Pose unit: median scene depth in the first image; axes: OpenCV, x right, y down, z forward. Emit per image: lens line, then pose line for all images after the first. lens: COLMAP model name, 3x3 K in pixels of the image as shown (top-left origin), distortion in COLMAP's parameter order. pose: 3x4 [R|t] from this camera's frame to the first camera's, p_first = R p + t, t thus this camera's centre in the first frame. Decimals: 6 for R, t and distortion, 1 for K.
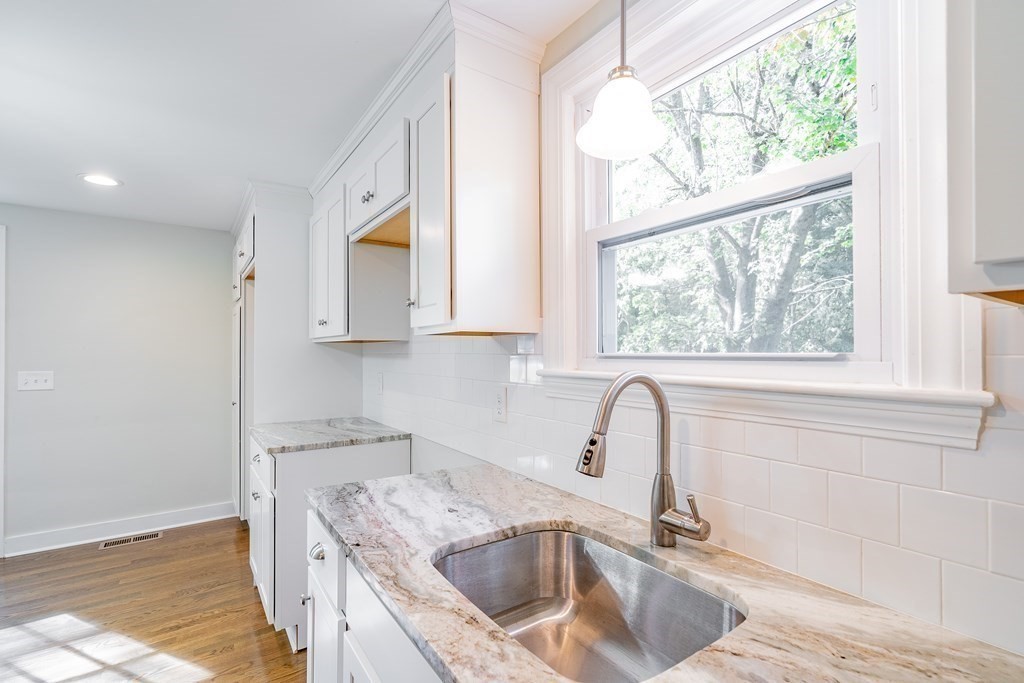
lens RADIAL K [[473.7, 0, 514.1], [0, 473.7, 338.4], [0, 0, 1]] dist [-0.016260, 0.003059]
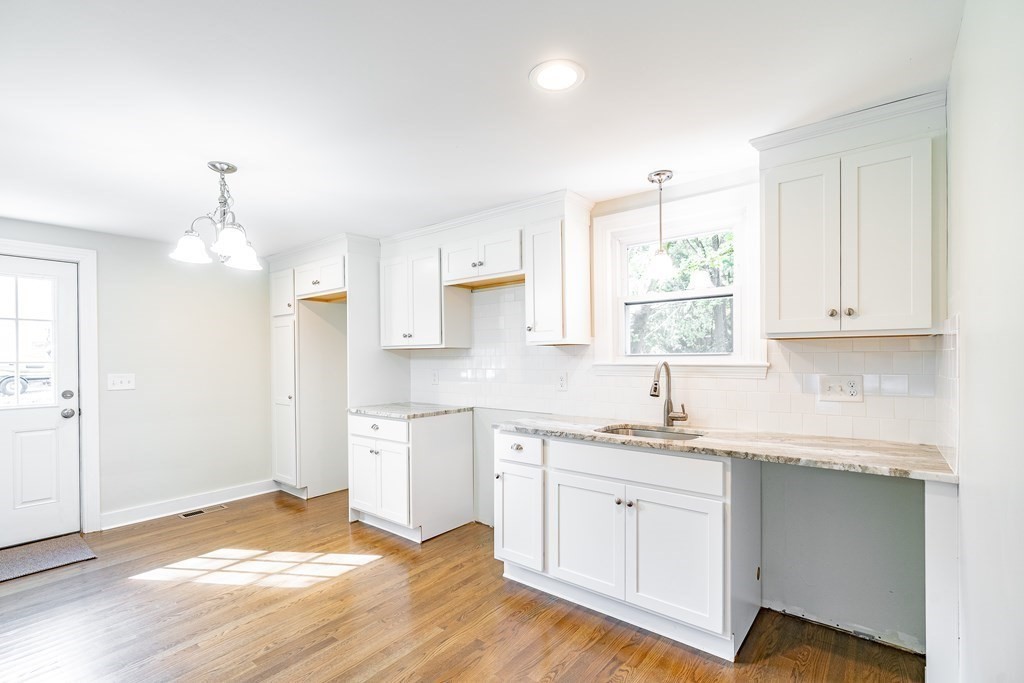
lens RADIAL K [[473.7, 0, 511.3], [0, 473.7, 350.4], [0, 0, 1]] dist [-0.016260, 0.003059]
pose [[0.962612, -0.002931, 0.270867, -0.535614], [-0.001035, 0.999894, 0.014499, -0.010244], [-0.270881, -0.014237, 0.962508, -0.558536]]
